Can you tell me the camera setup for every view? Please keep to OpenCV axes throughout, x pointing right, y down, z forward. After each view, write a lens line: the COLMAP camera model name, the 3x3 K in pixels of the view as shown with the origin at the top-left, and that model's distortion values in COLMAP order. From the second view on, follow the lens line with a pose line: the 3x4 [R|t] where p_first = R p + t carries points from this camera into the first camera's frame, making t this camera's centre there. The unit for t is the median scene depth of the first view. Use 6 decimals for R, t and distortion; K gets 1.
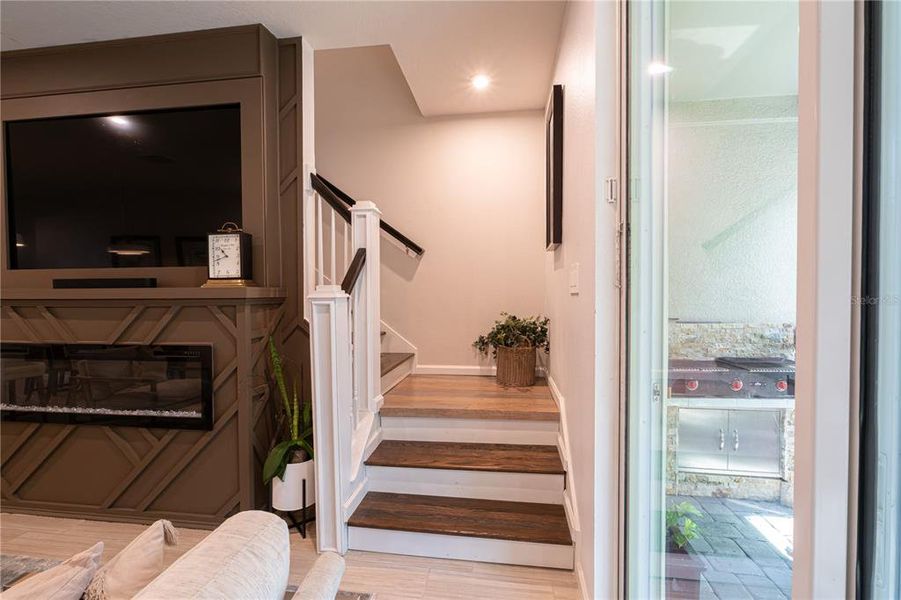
lens RADIAL K [[400.0, 0, 450.5], [0, 400.0, 300.0], [0, 0, 1]] dist [-0.000538, 0.000099]
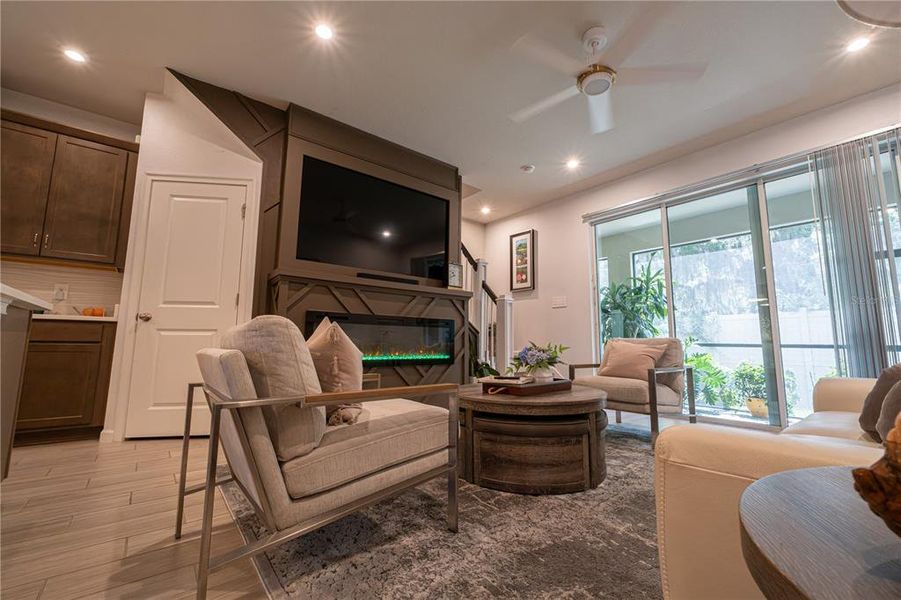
lens RADIAL K [[377.9, 0, 453.3], [0, 377.9, 298.6], [0, 0, 1]] dist [-0.000016, 0.000241]
pose [[0.678479, 0.096115, 0.728304, -1.796996], [0.005635, 0.990694, -0.135992, 0.244452], [-0.734598, 0.096372, 0.671624, -0.218726]]
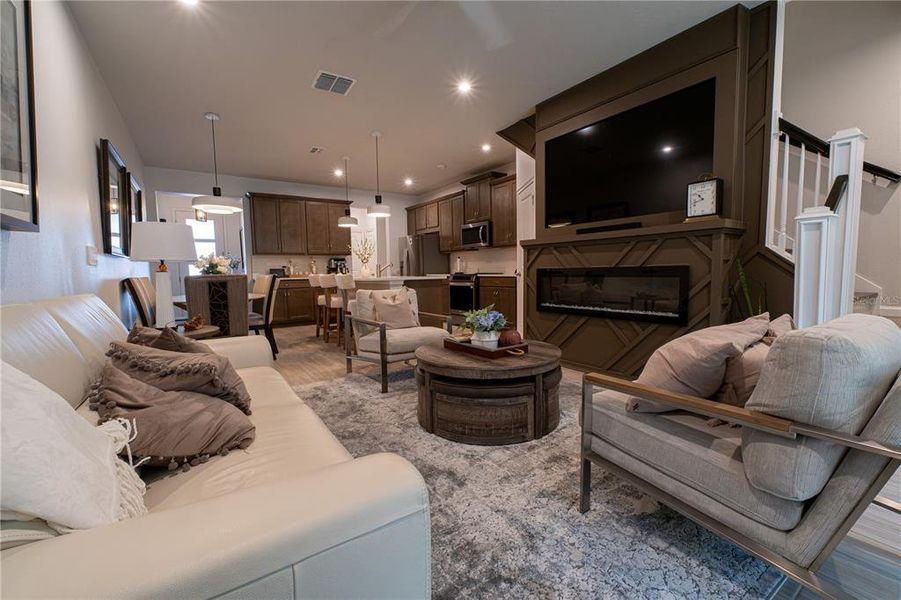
lens RADIAL K [[377.9, 0, 453.3], [0, 377.9, 298.6], [0, 0, 1]] dist [-0.000016, 0.000241]
pose [[0.679521, 0.047319, -0.732128, -0.174205], [0.001765, 0.997810, 0.066129, 0.130134], [0.733654, -0.046228, 0.677949, -0.456422]]
